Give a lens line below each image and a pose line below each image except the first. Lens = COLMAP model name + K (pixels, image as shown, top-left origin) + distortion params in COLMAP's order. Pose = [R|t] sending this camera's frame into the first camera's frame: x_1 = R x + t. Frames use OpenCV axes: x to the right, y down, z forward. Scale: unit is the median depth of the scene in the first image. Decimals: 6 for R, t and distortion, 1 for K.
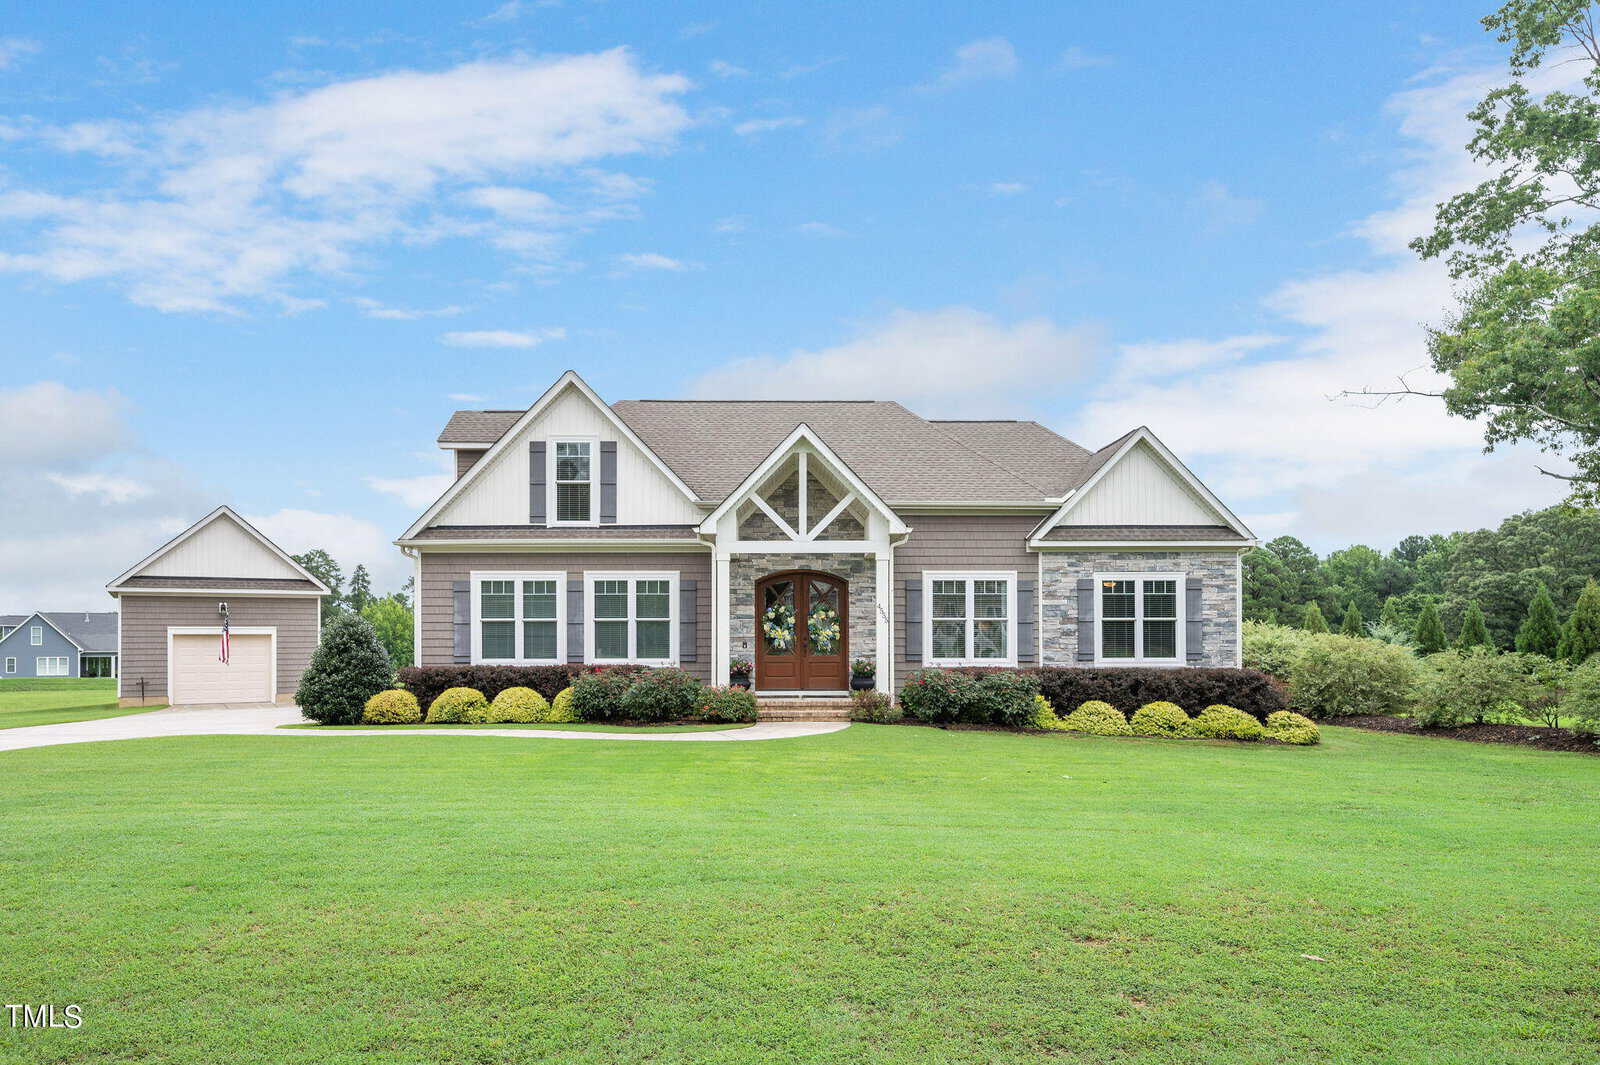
lens RADIAL K [[974.9, 0, 805.6], [0, 974.9, 616.3], [0, 0, 1]] dist [0.004068, 0.000976]
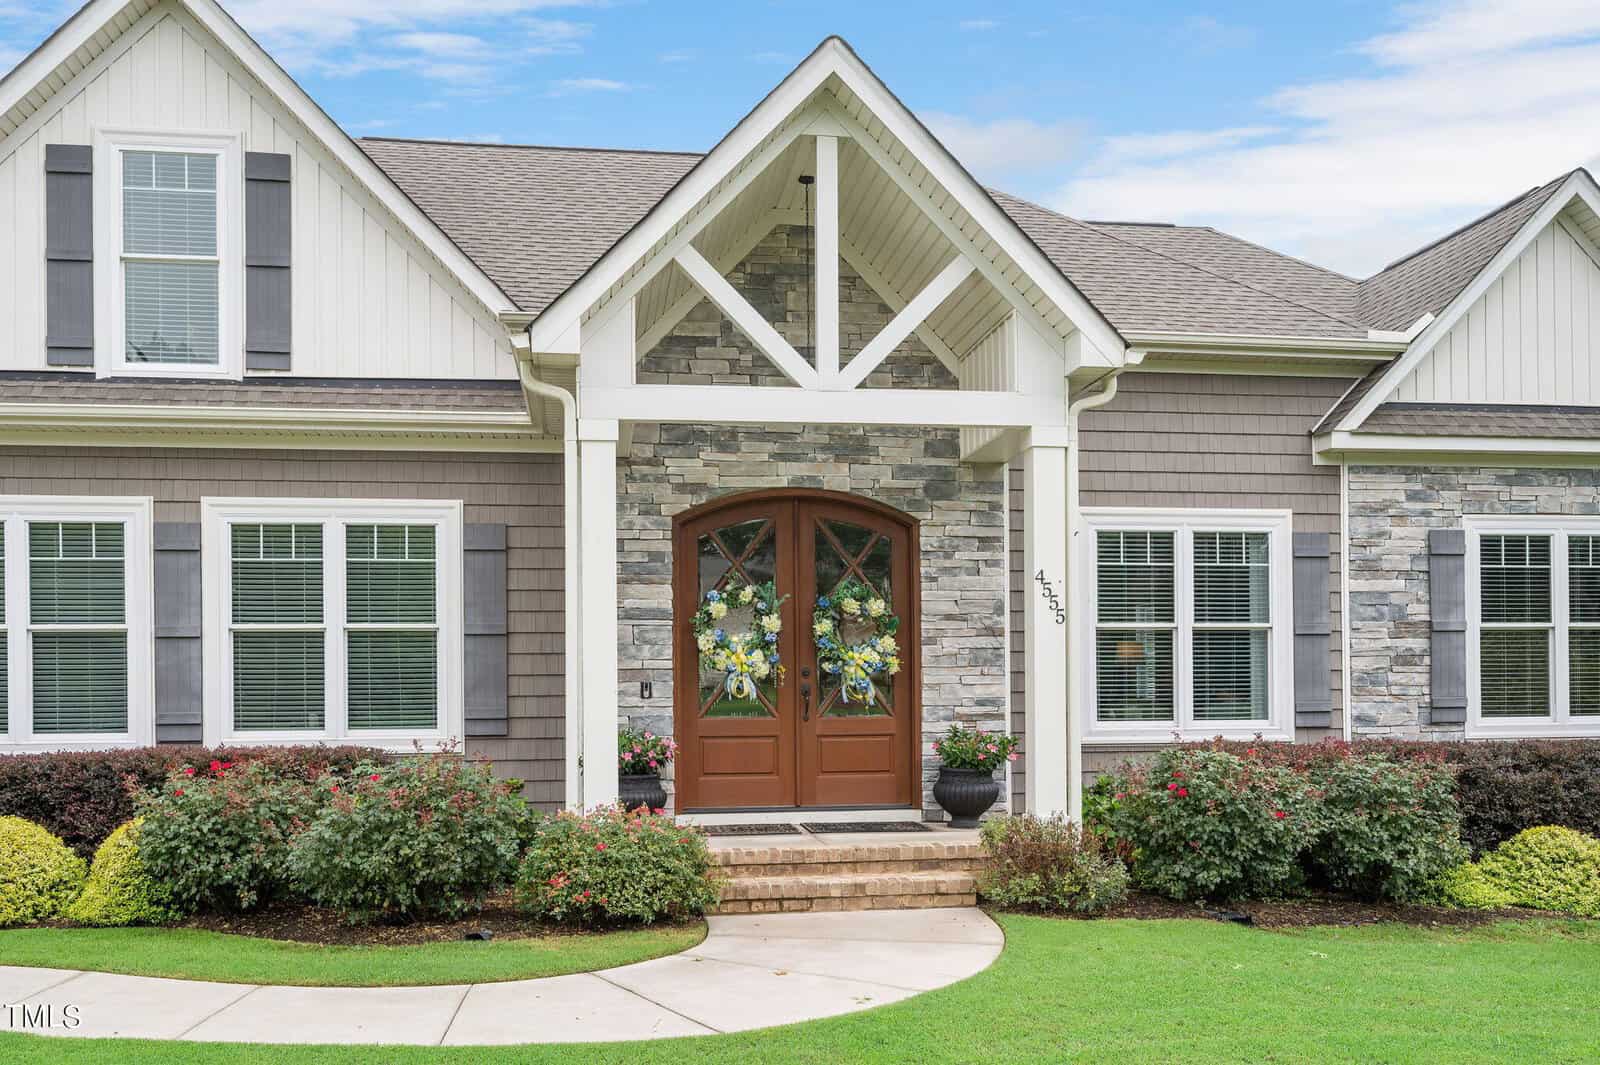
lens RADIAL K [[1316.2, 0, 776.1], [0, 1316.2, 672.4], [0, 0, 1]] dist [-0.000906, -0.005248]
pose [[0.993099, -0.004975, 0.117172, -0.068320], [0.004451, 0.999979, 0.004739, 0.019461], [-0.117193, -0.004185, 0.993100, 0.474864]]
